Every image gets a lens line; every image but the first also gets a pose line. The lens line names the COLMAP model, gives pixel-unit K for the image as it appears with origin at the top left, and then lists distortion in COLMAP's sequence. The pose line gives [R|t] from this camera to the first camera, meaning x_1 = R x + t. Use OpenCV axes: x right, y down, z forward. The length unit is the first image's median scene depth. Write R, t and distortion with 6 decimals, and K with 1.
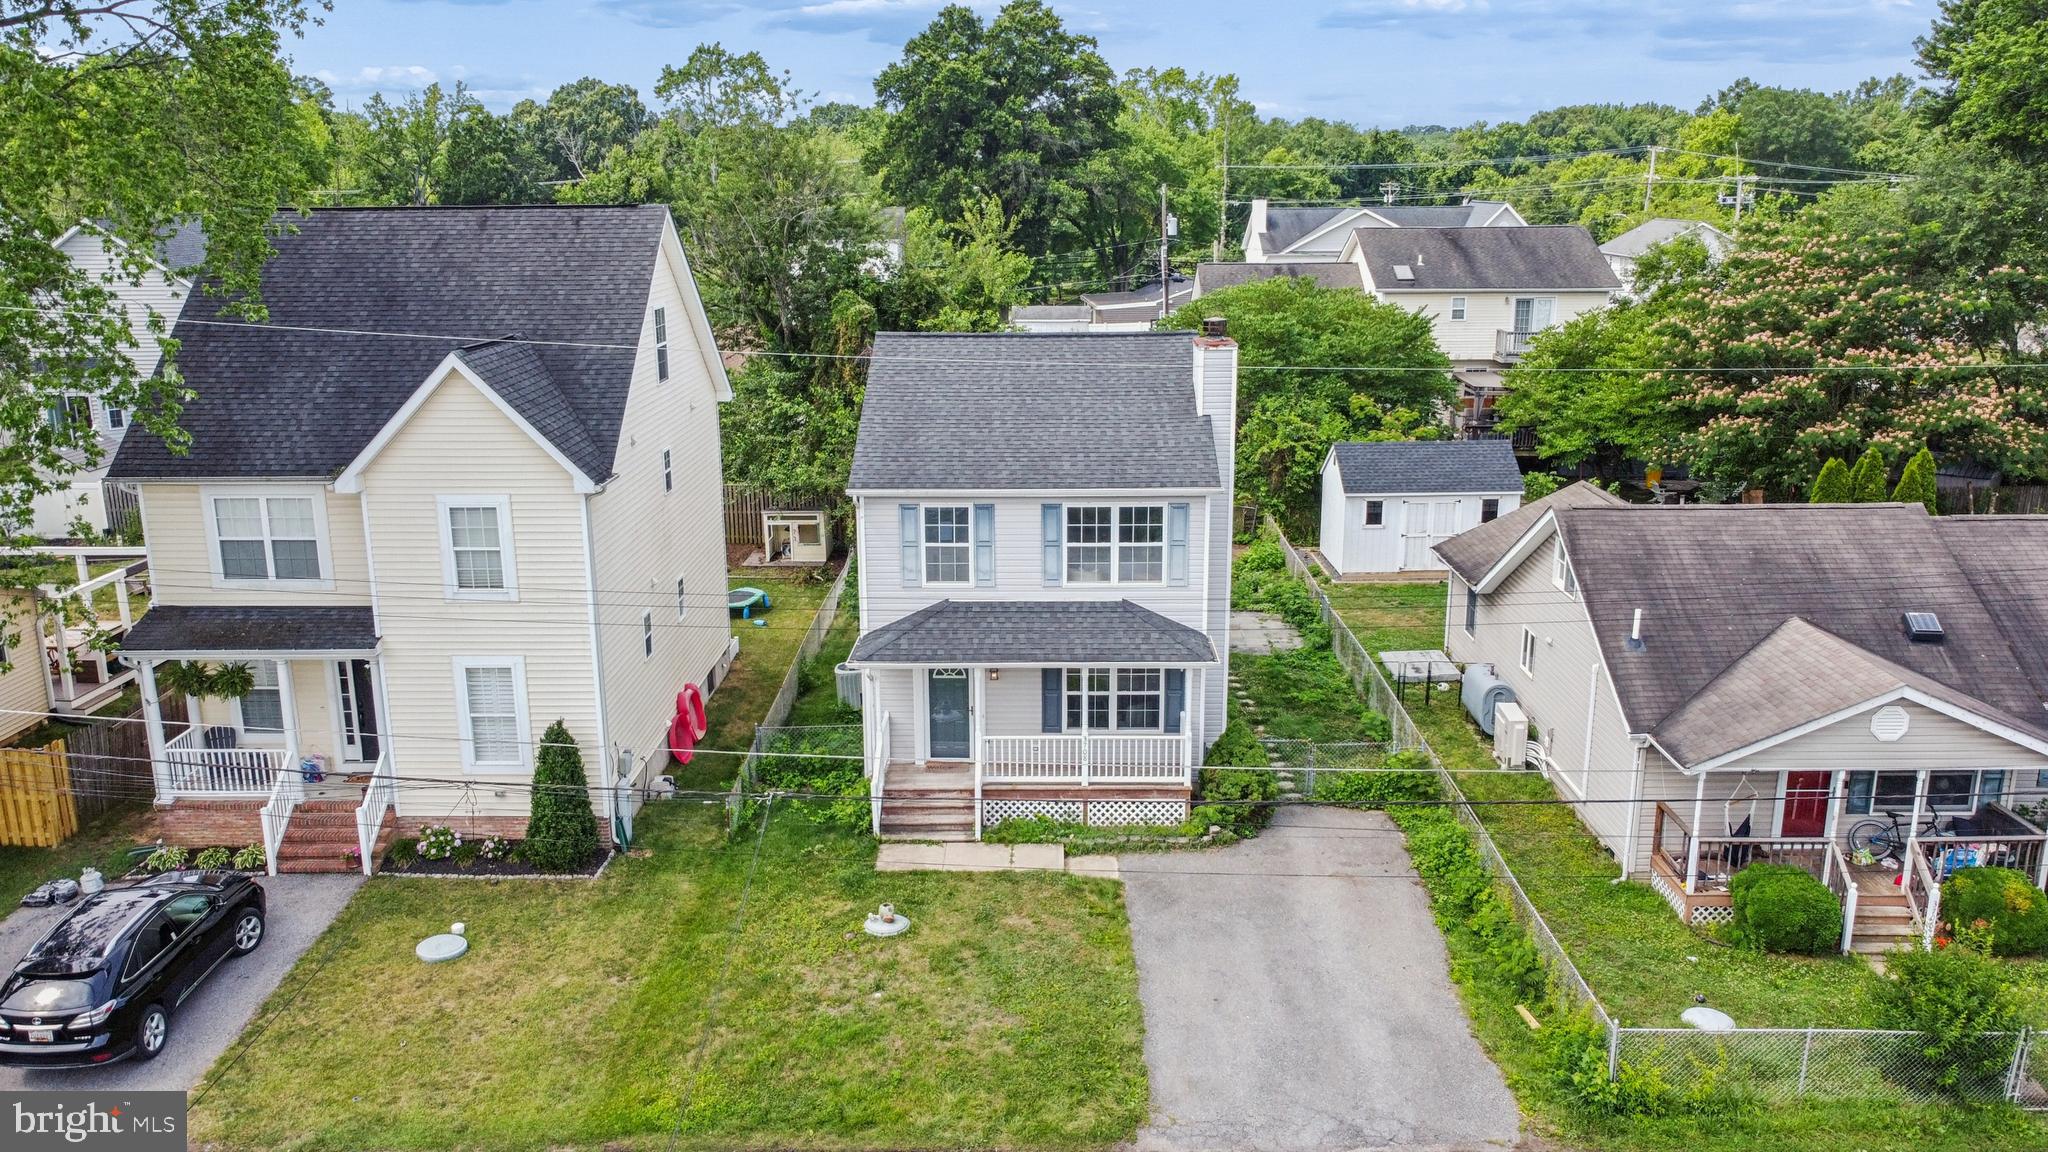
lens RADIAL K [[1481.0, 0, 971.9], [0, 1481.0, 716.3], [0, 0, 1]] dist [-0.000187, 0.001835]
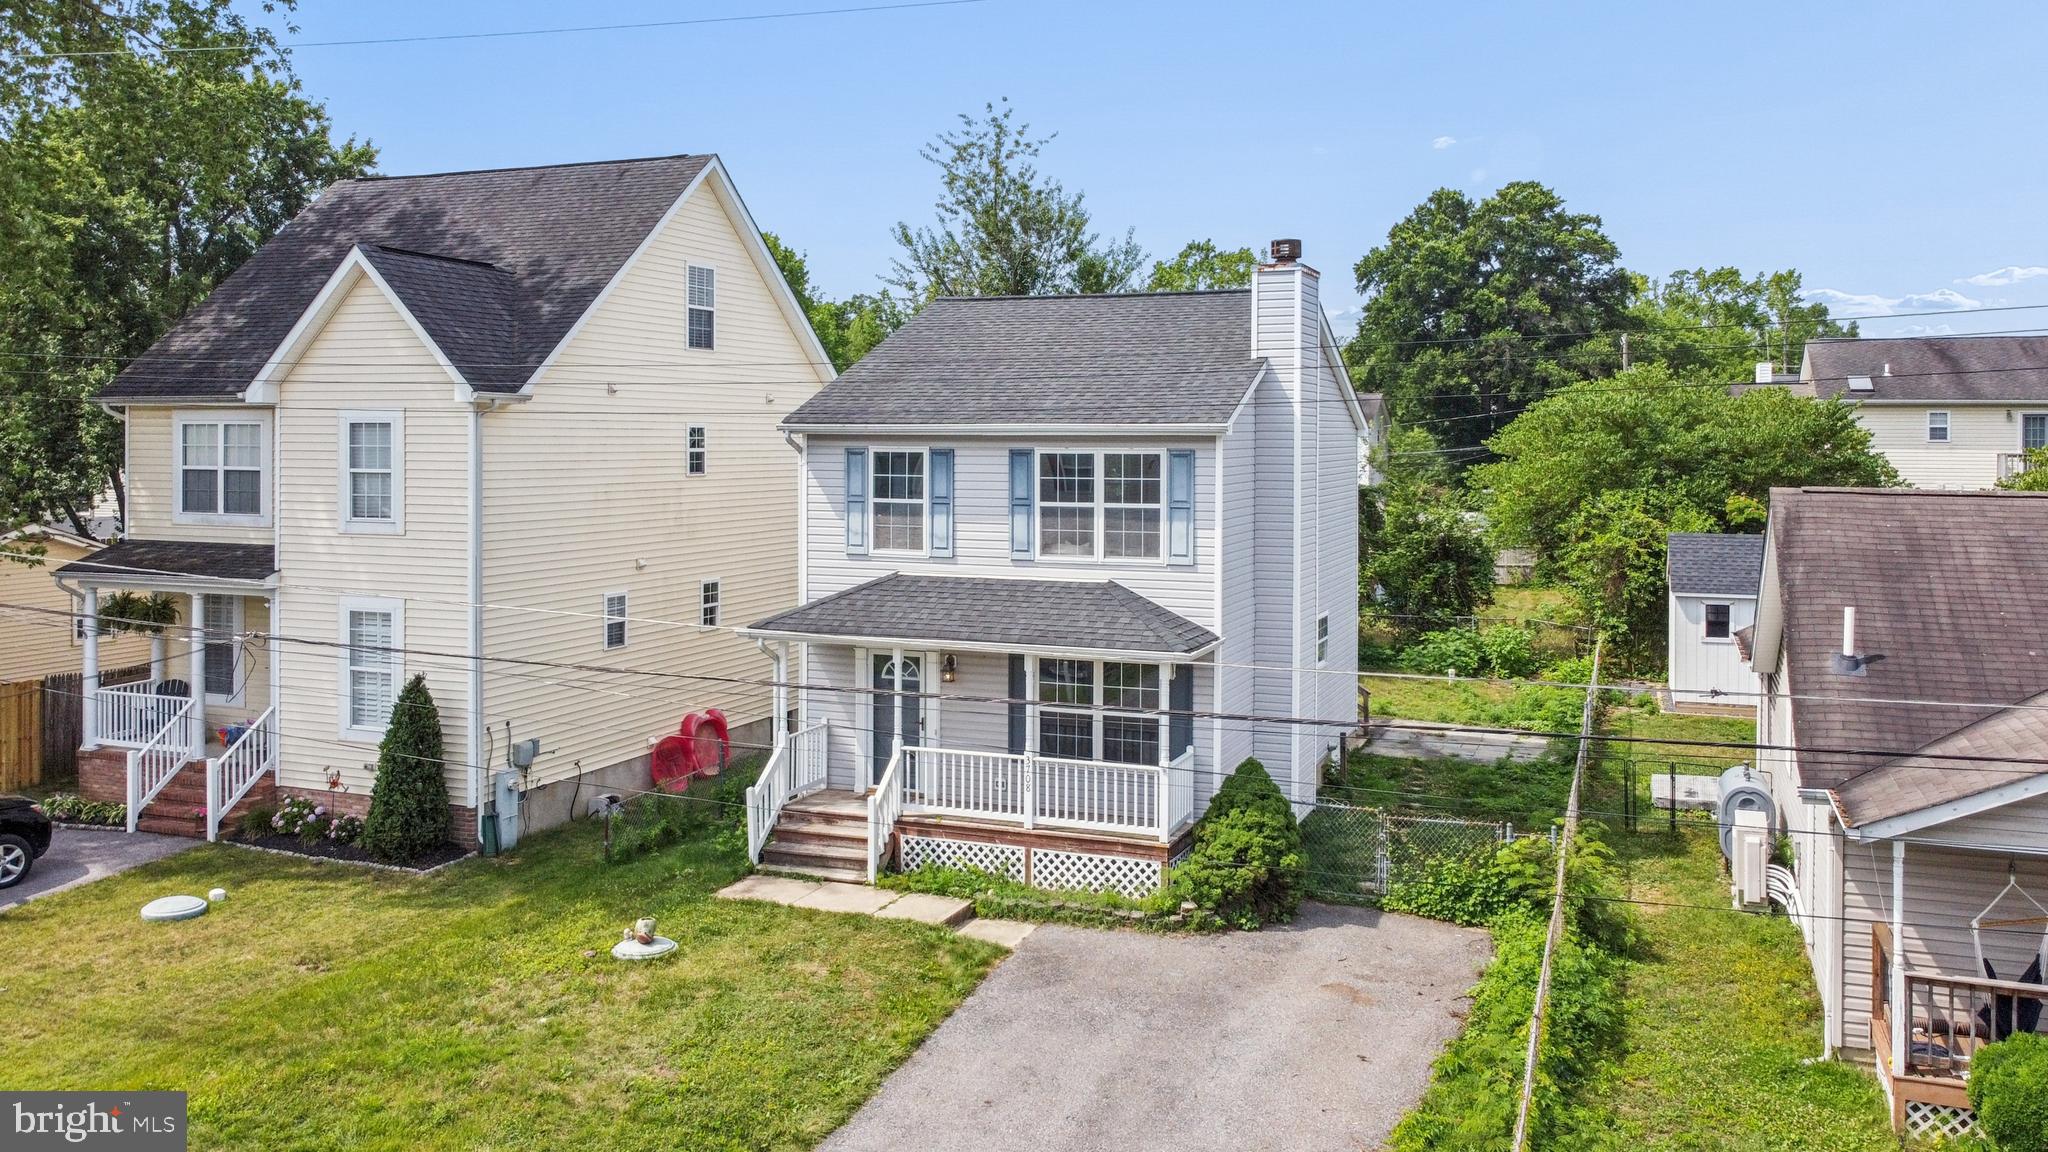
lens RADIAL K [[1552.4, 0, 1020.8], [0, 1552.4, 591.2], [0, 0, 1]] dist [-0.003662, 0.007969]
pose [[0.942869, 0.051116, -0.329220, 0.315103], [-0.129077, 0.967030, -0.219525, 0.101404], [0.307145, 0.249478, 0.918381, 0.277810]]
